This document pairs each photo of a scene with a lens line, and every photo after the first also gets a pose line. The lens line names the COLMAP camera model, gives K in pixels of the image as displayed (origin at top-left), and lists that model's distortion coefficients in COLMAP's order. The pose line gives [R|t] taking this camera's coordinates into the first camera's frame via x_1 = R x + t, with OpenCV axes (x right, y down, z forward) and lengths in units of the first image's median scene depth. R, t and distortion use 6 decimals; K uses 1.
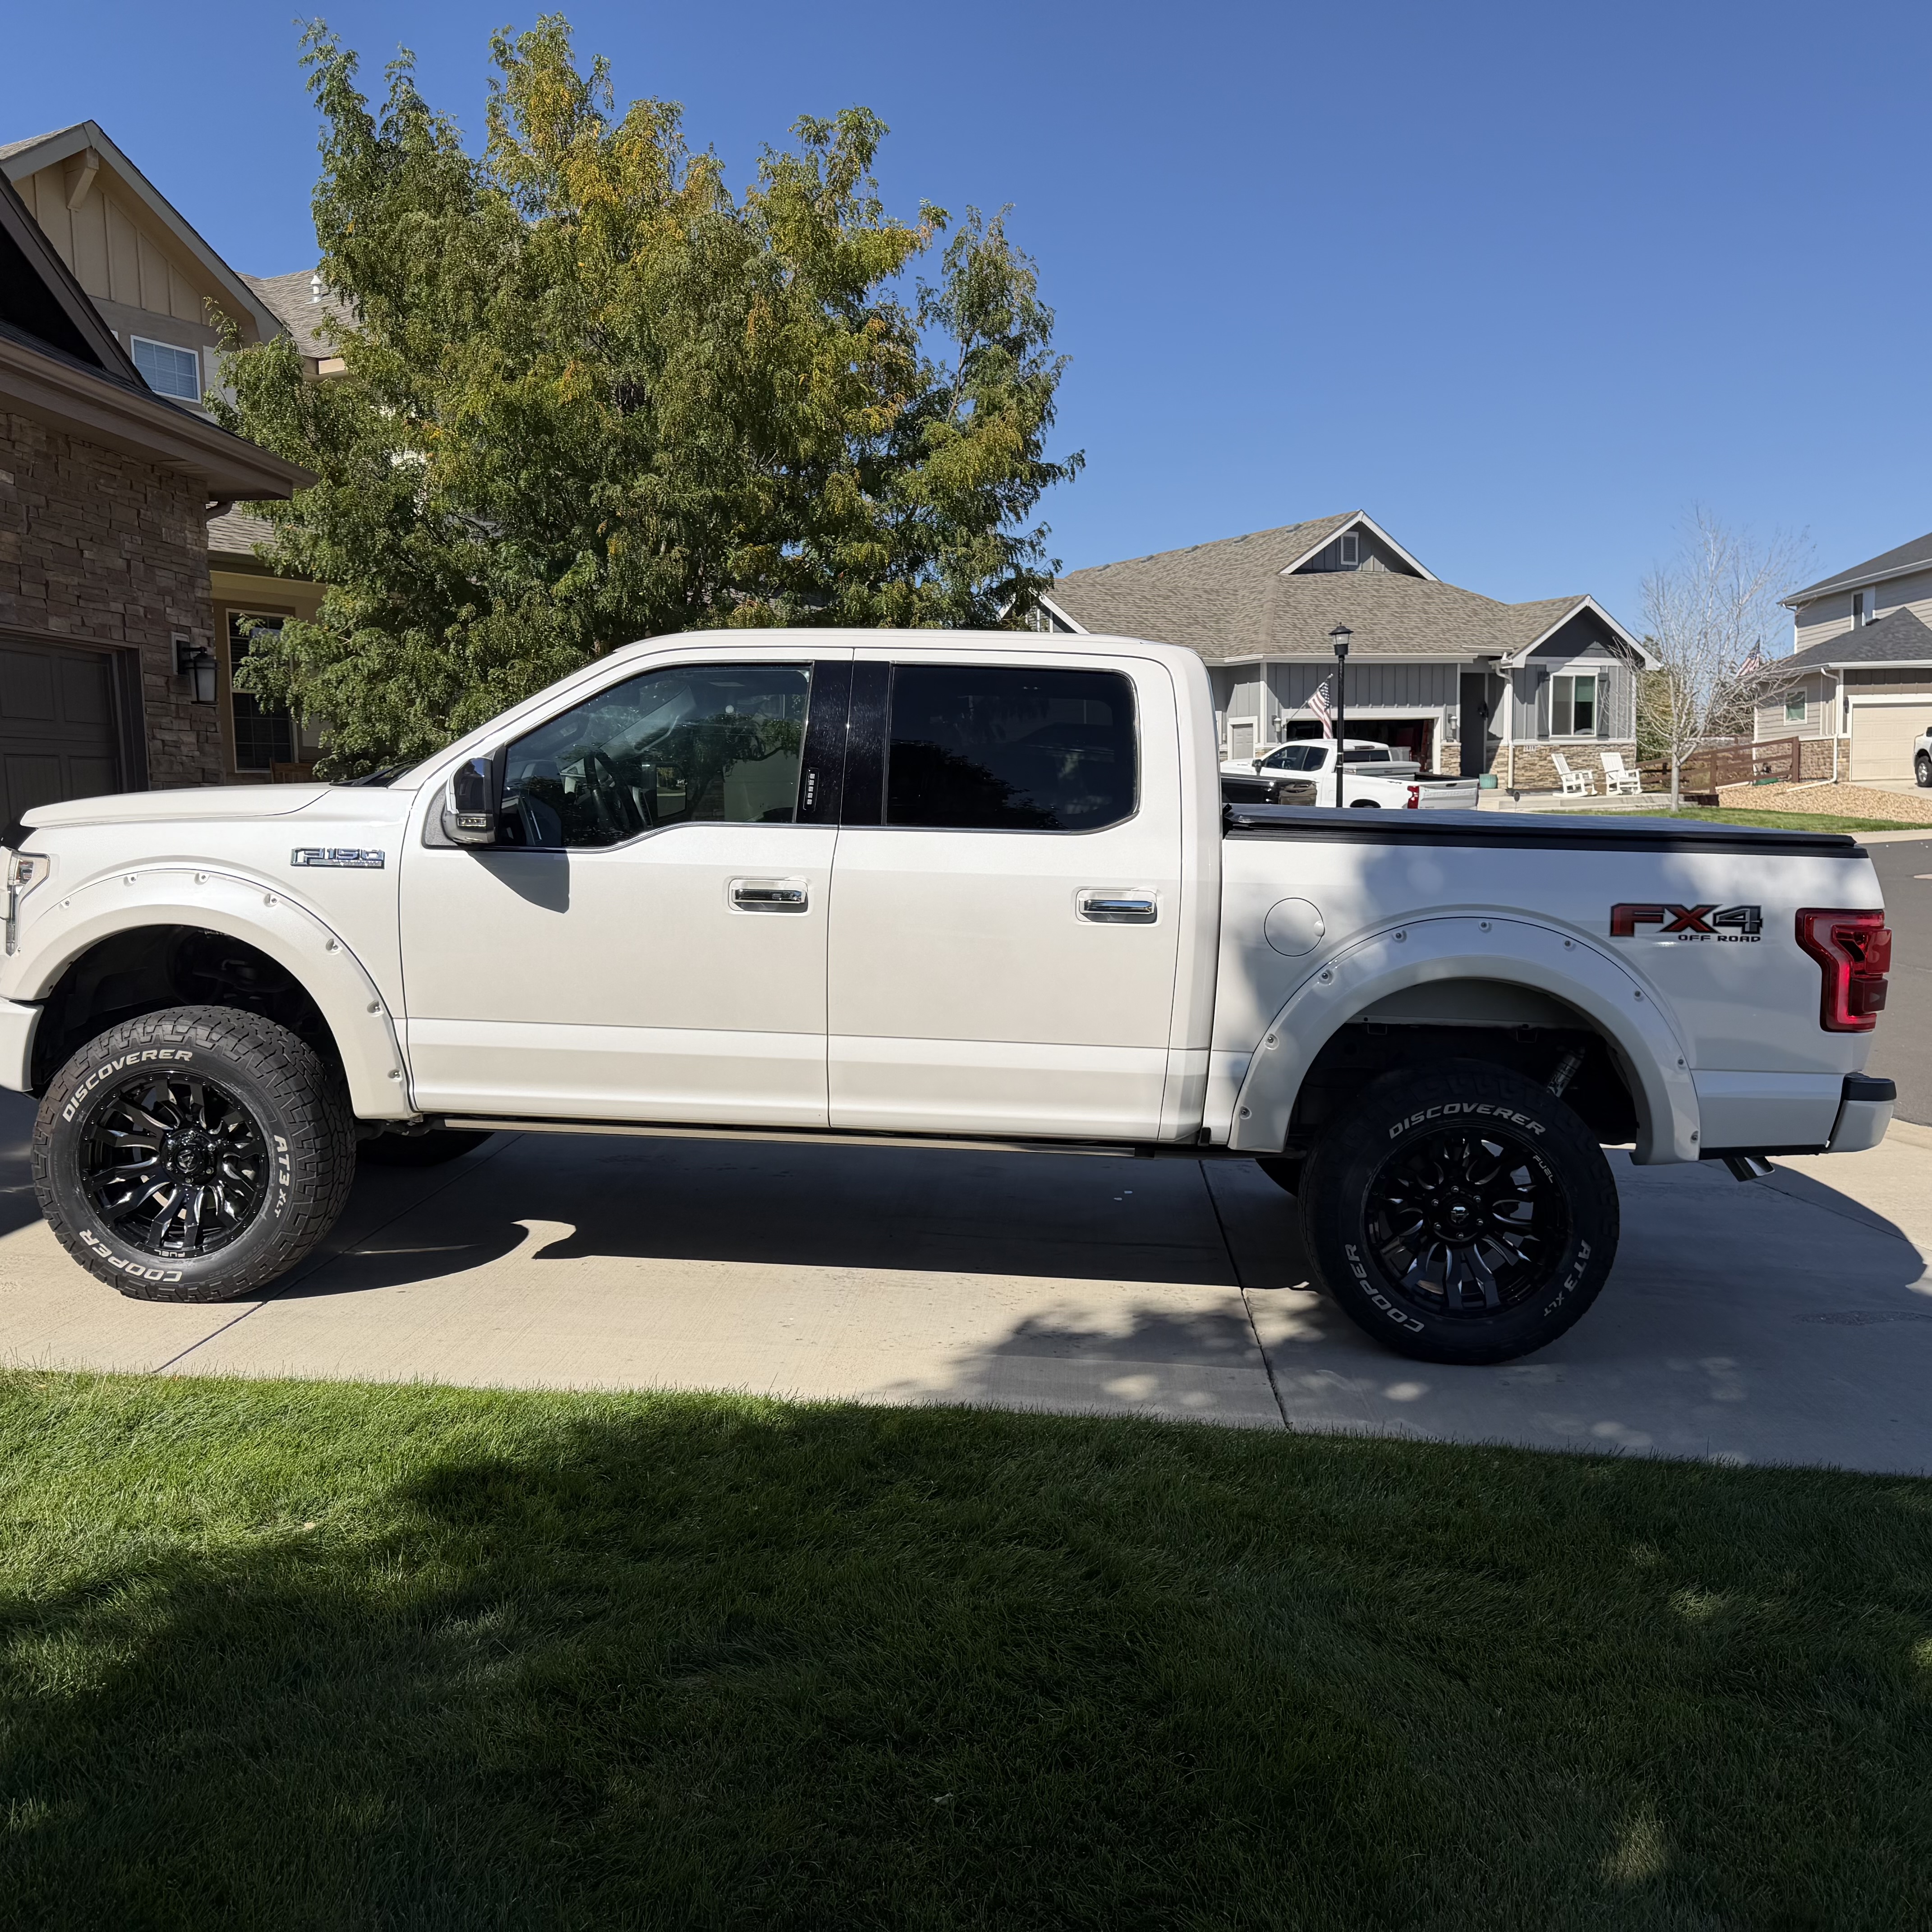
lens RADIAL K [[1872.8, 0, 953.5], [0, 1872.8, 977.0], [0, 0, 1]] dist [0.019177, 0.000000]
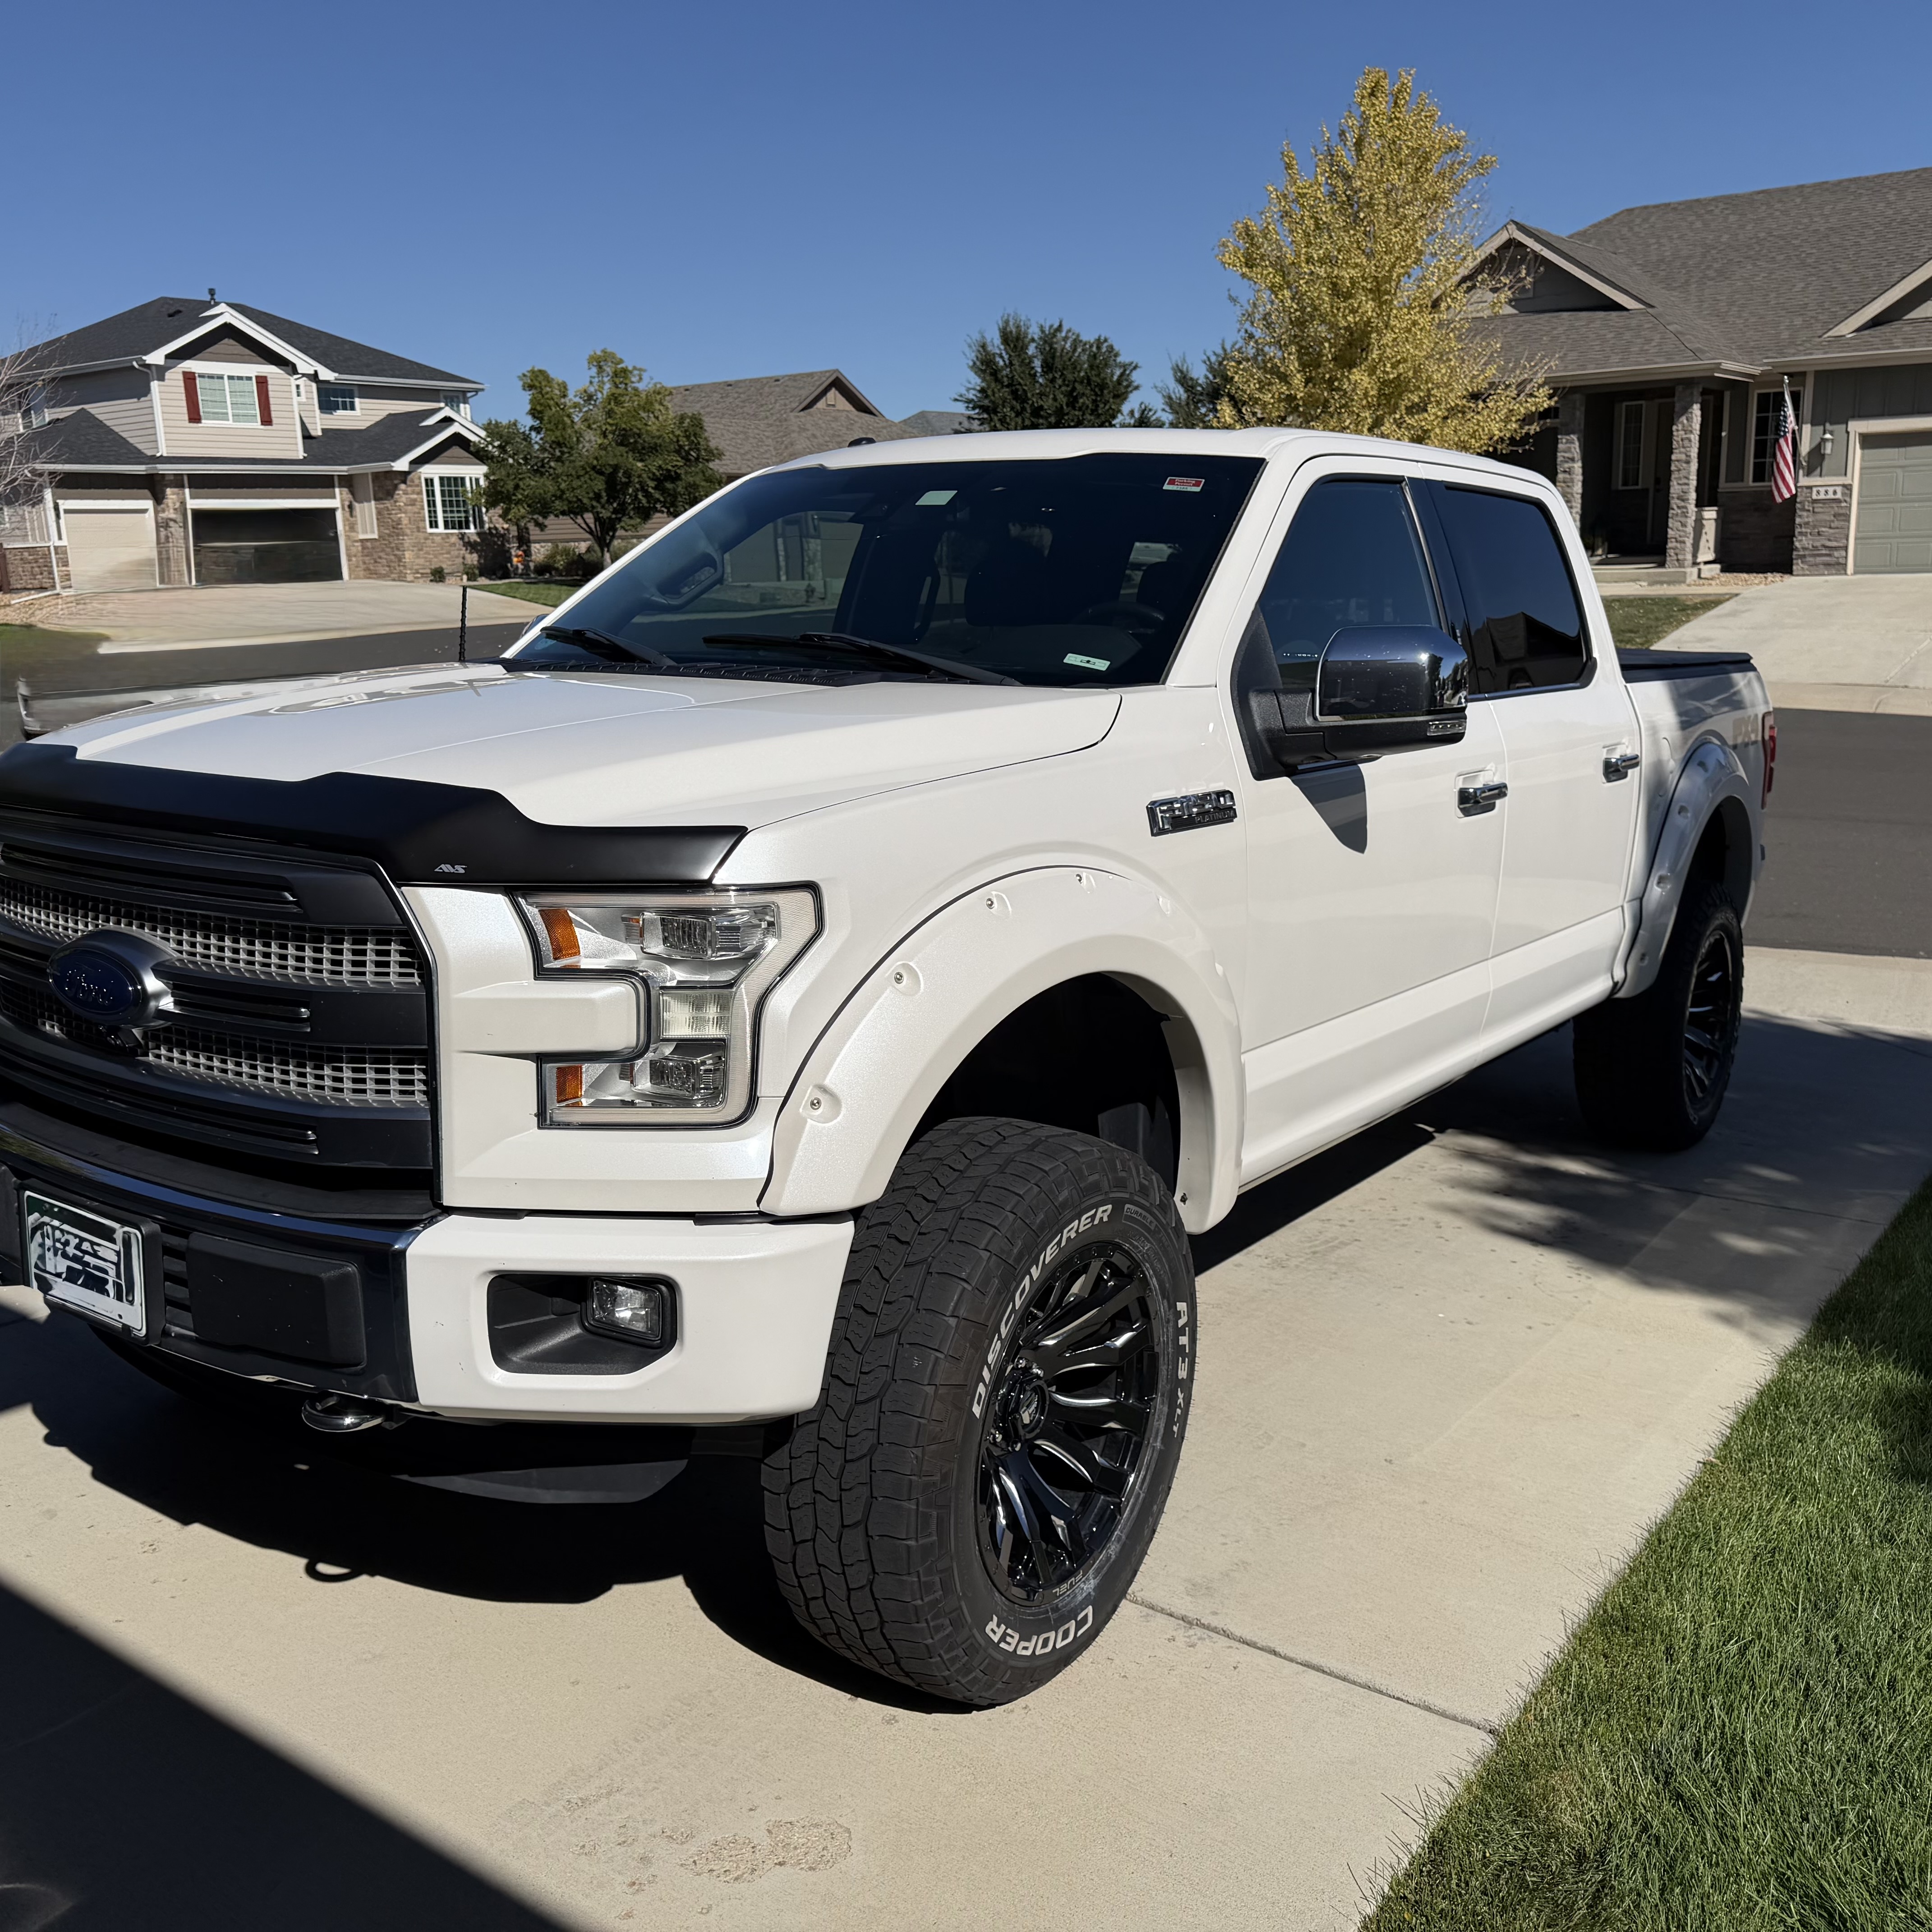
lens RADIAL K [[1872.8, 0, 964.4], [0, 1872.8, 955.6], [0, 0, 1]] dist [0.019177, 0.000000]
pose [[0.545531, -0.180200, 0.818489, -0.836693], [0.105924, 0.983605, 0.145953, -0.109074], [-0.831370, 0.007076, 0.555674, 0.729545]]
